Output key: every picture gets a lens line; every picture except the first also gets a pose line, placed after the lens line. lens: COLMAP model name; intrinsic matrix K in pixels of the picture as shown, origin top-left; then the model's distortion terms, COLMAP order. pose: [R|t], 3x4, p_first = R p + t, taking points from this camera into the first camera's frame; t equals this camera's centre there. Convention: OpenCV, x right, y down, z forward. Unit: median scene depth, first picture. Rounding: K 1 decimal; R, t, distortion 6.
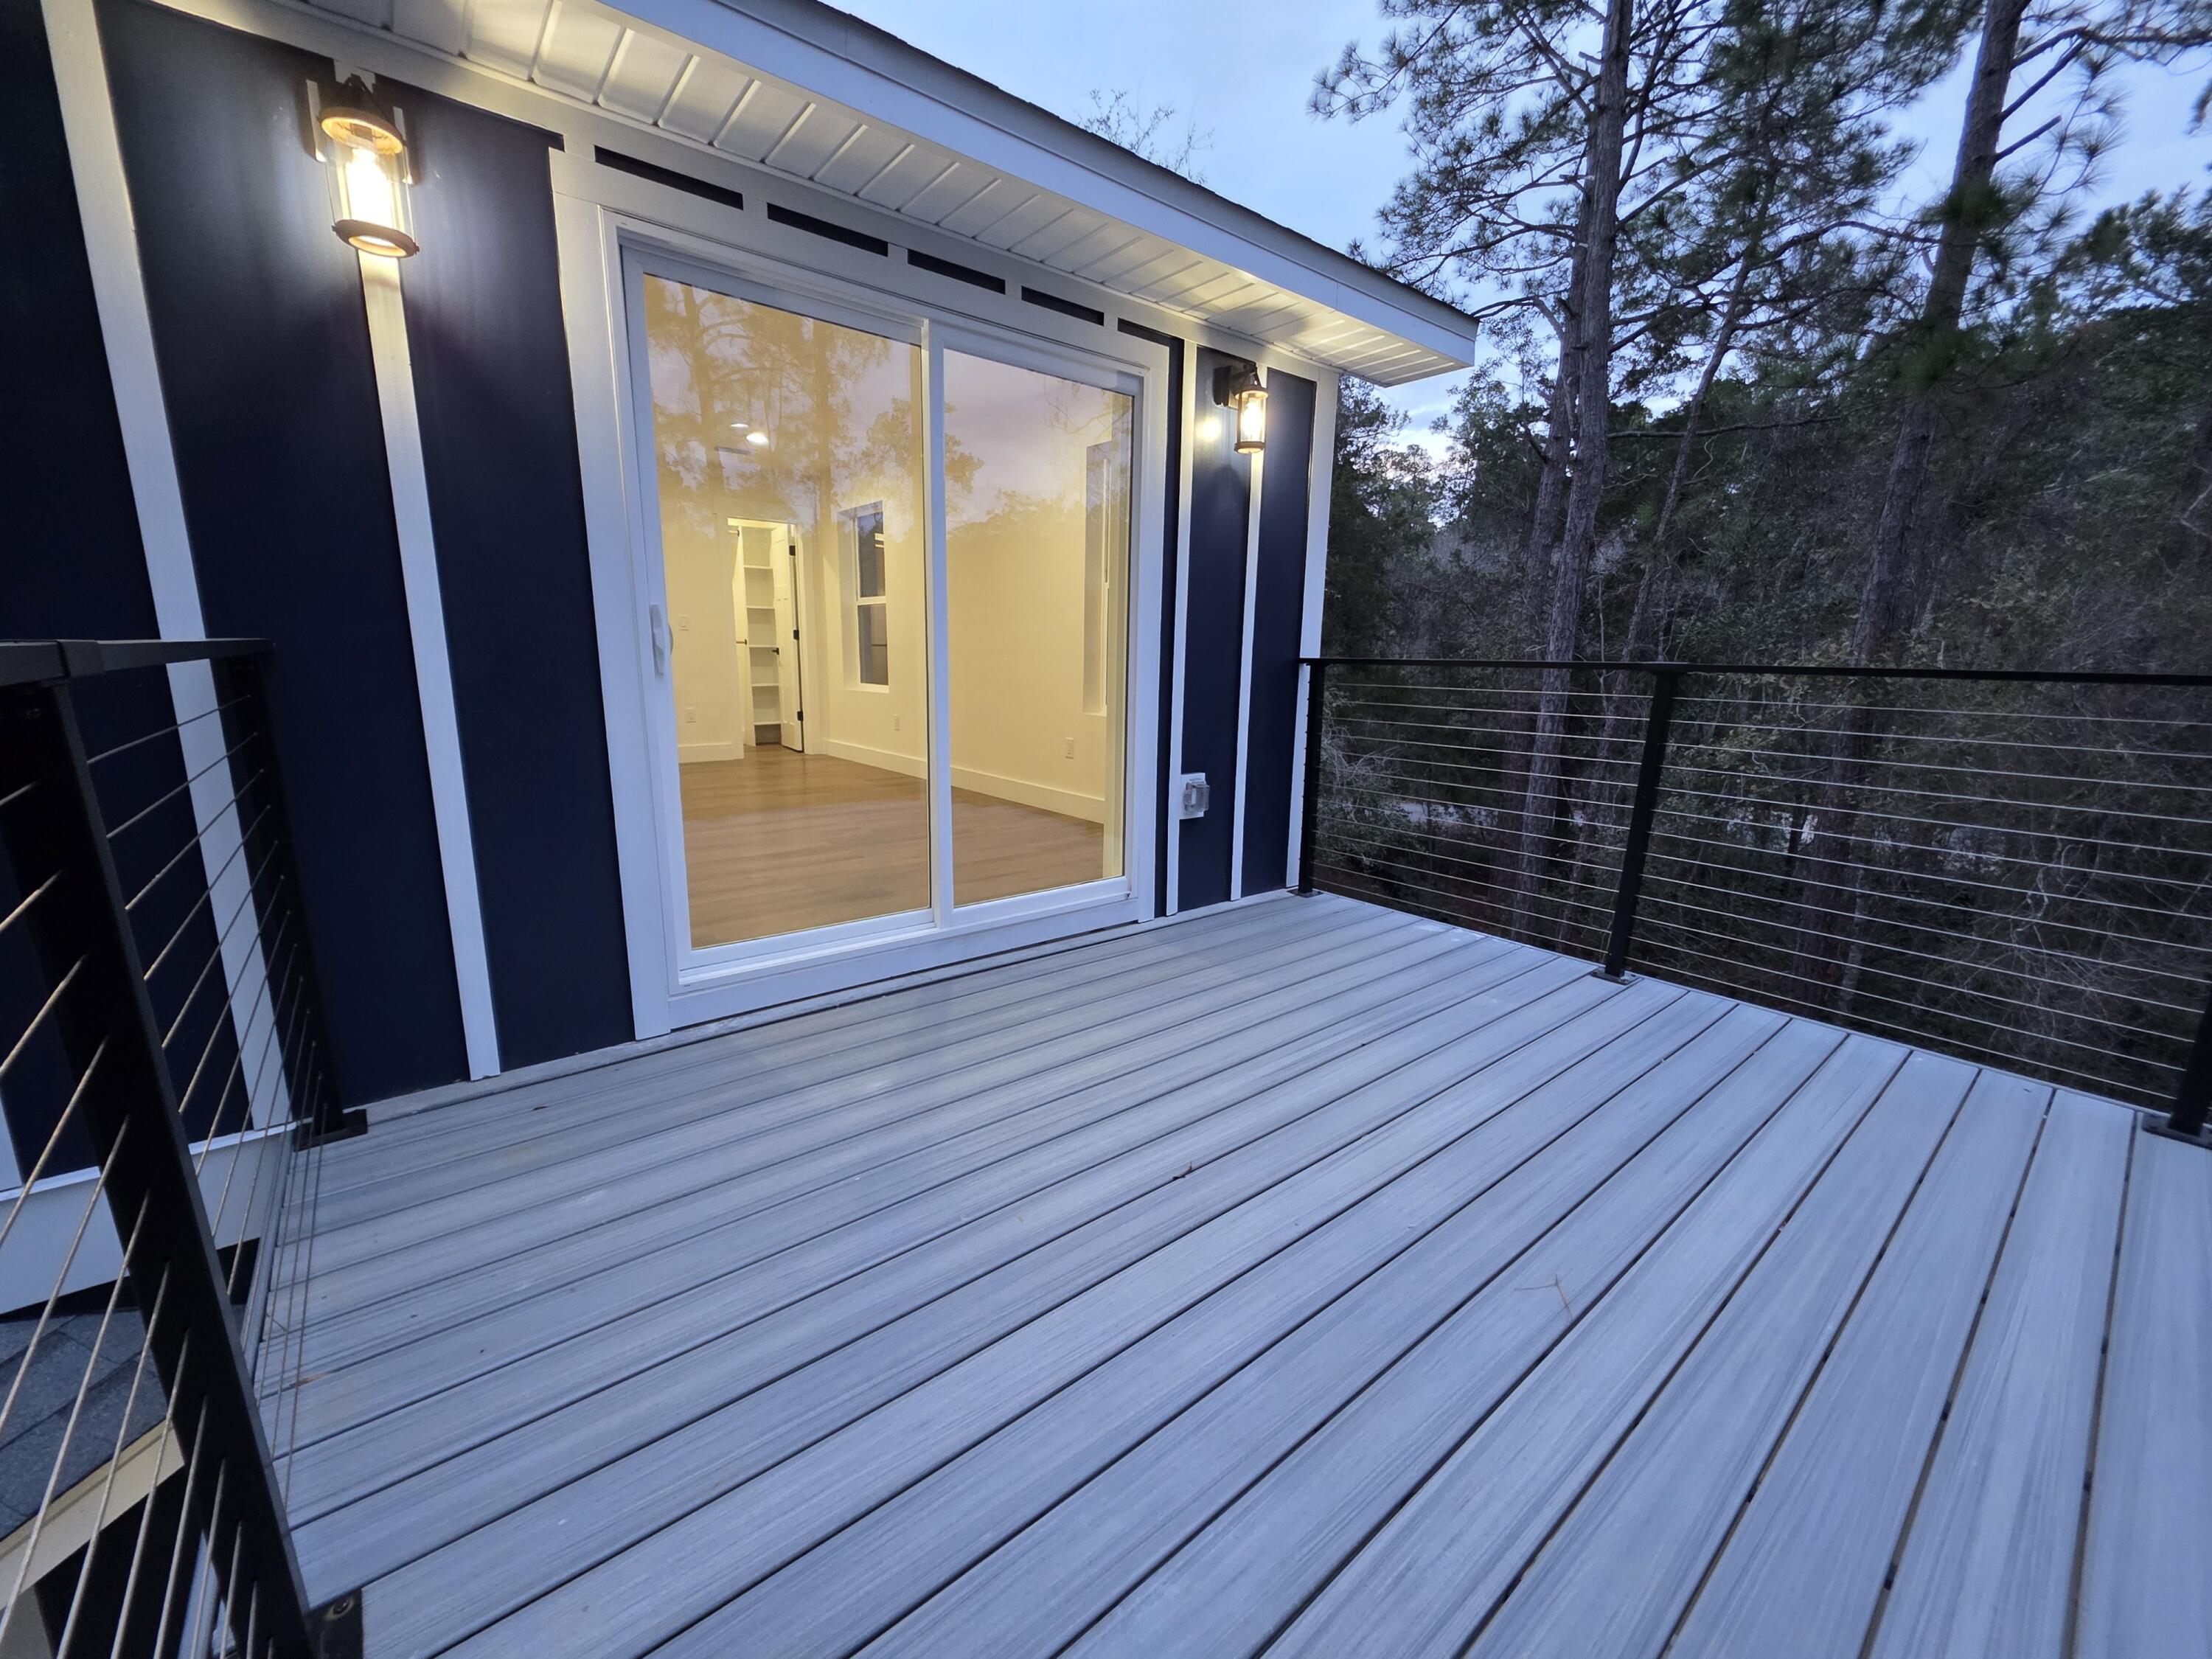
lens RADIAL K [[879.7, 0, 1106.0], [0, 879.7, 829.5], [0, 0, 1]] dist [0.002538, 0.000099]
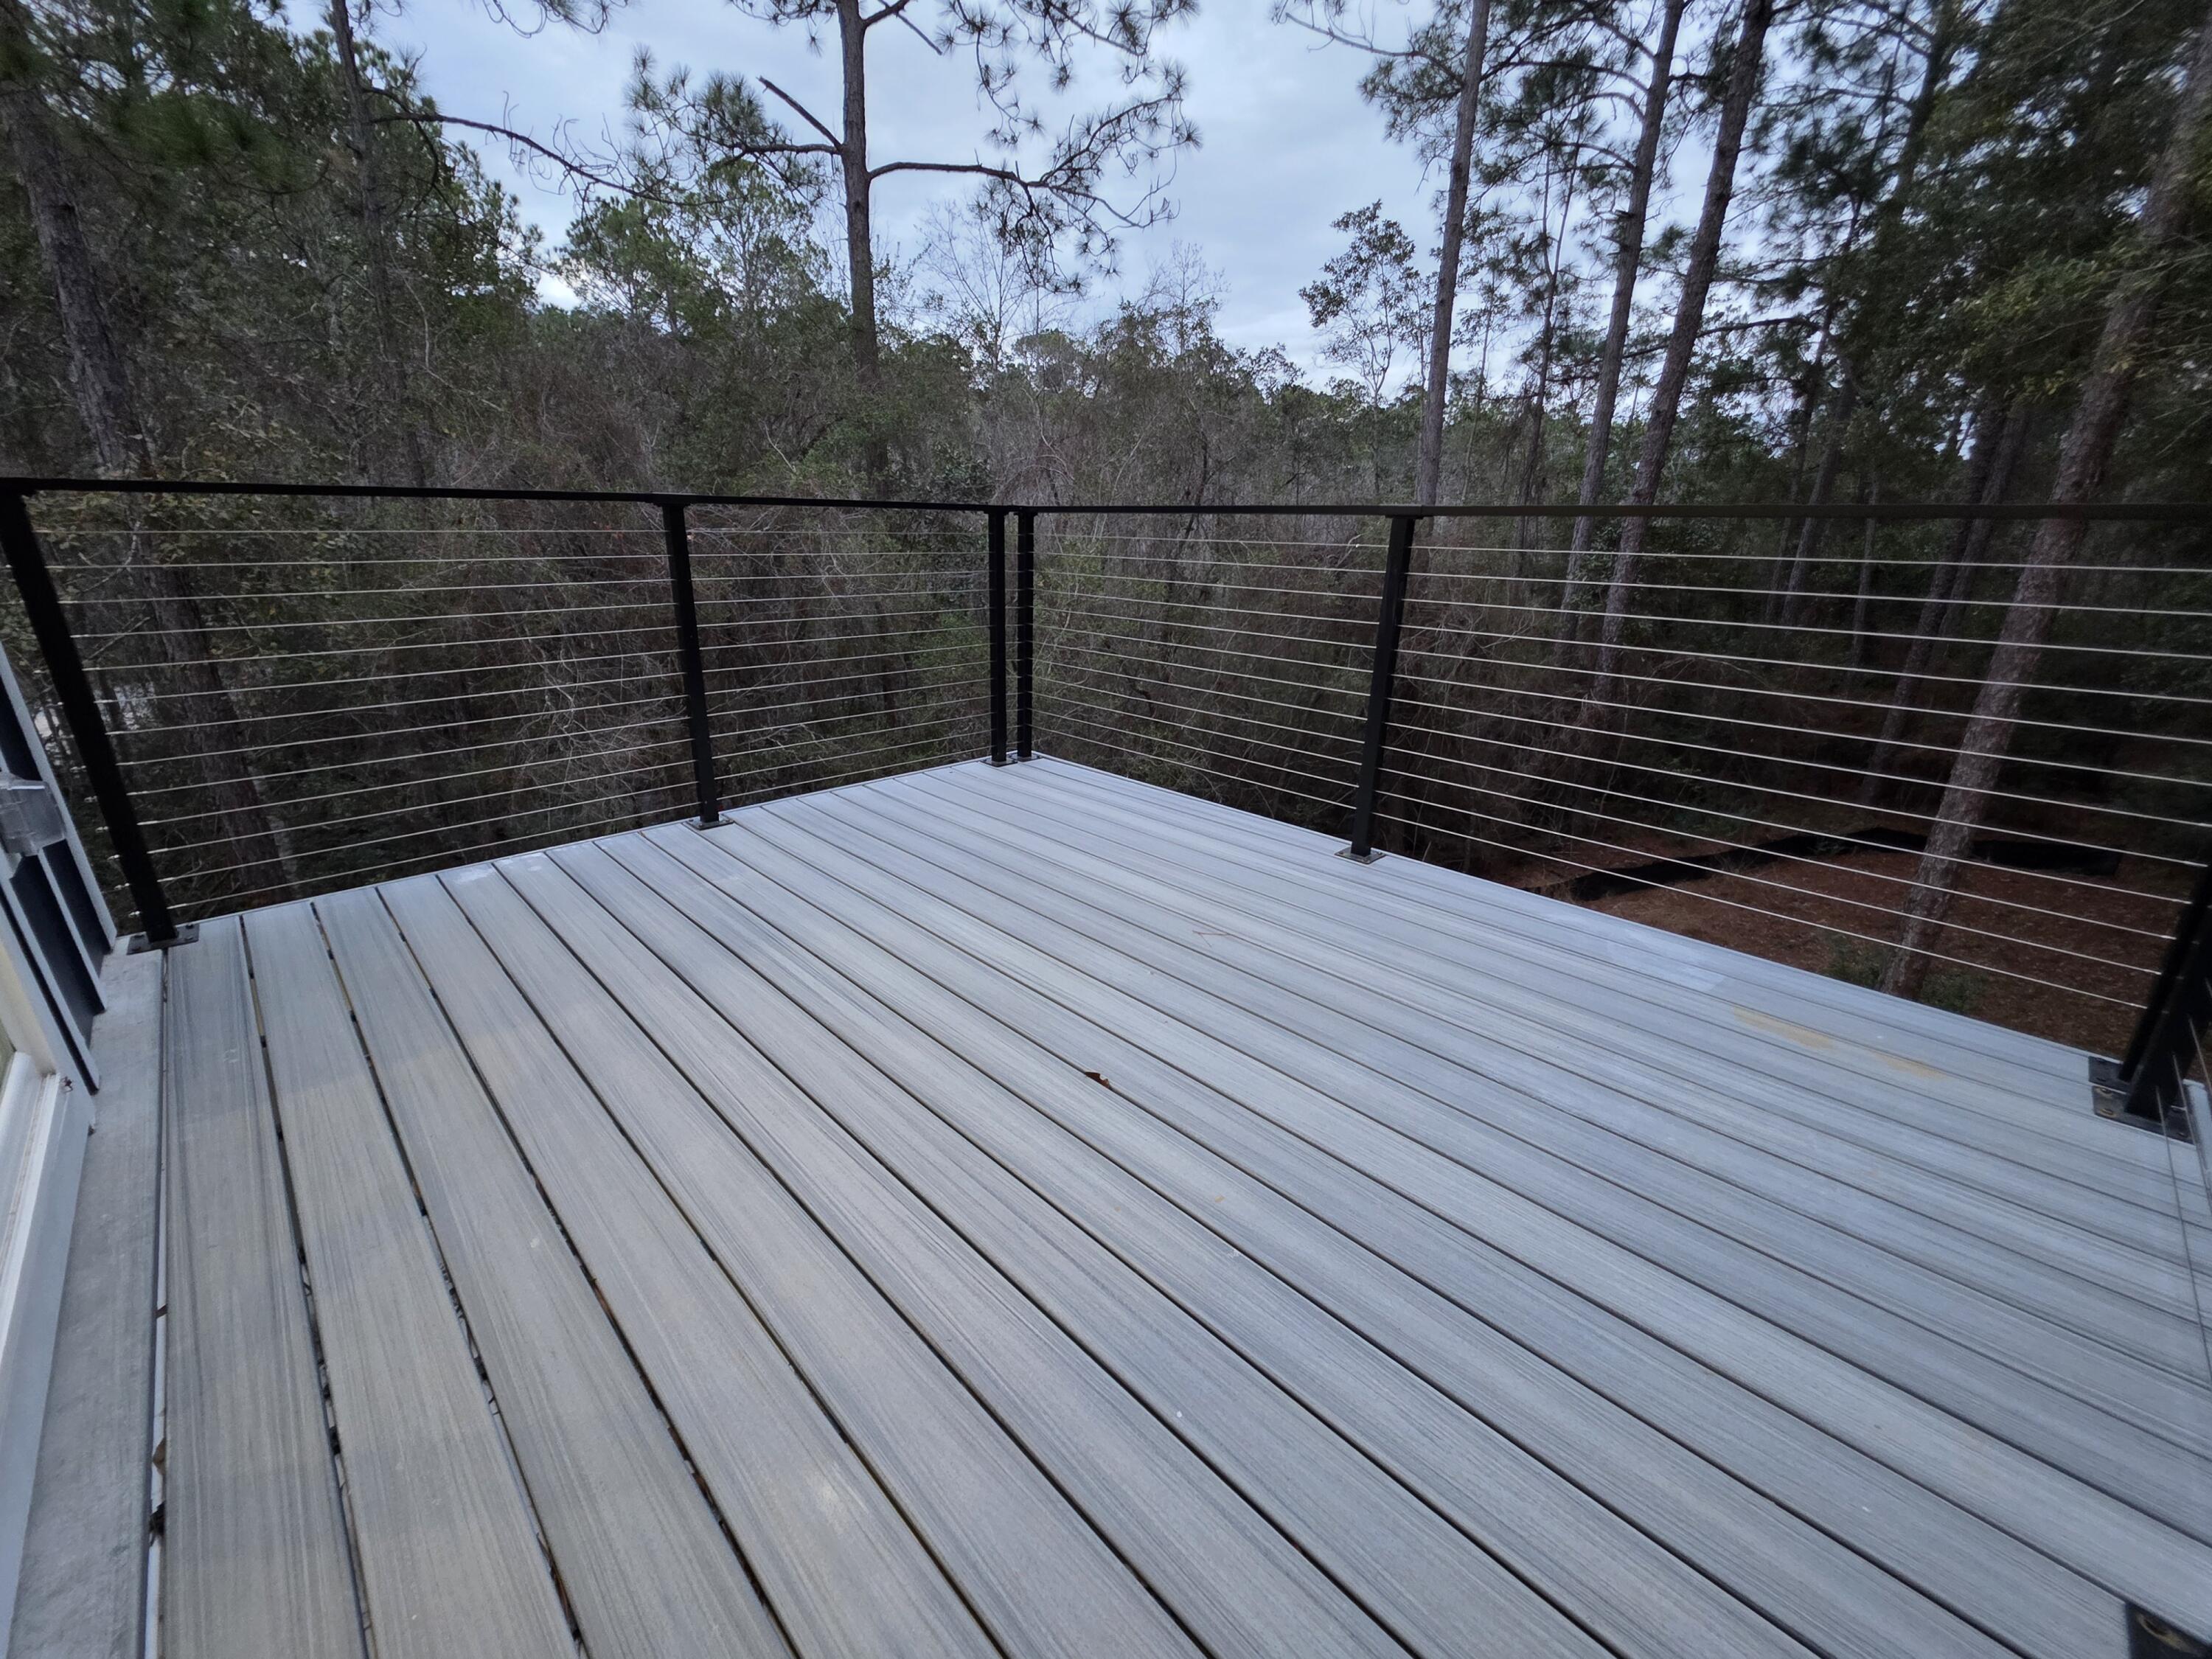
lens RADIAL K [[879.7, 0, 1106.0], [0, 879.7, 829.5], [0, 0, 1]] dist [0.002538, 0.000099]
pose [[-0.089474, -0.347784, 0.933295, -0.403301], [0.181768, 0.915615, 0.358622, -0.104185], [-0.979262, 0.201731, -0.018708, 0.578938]]
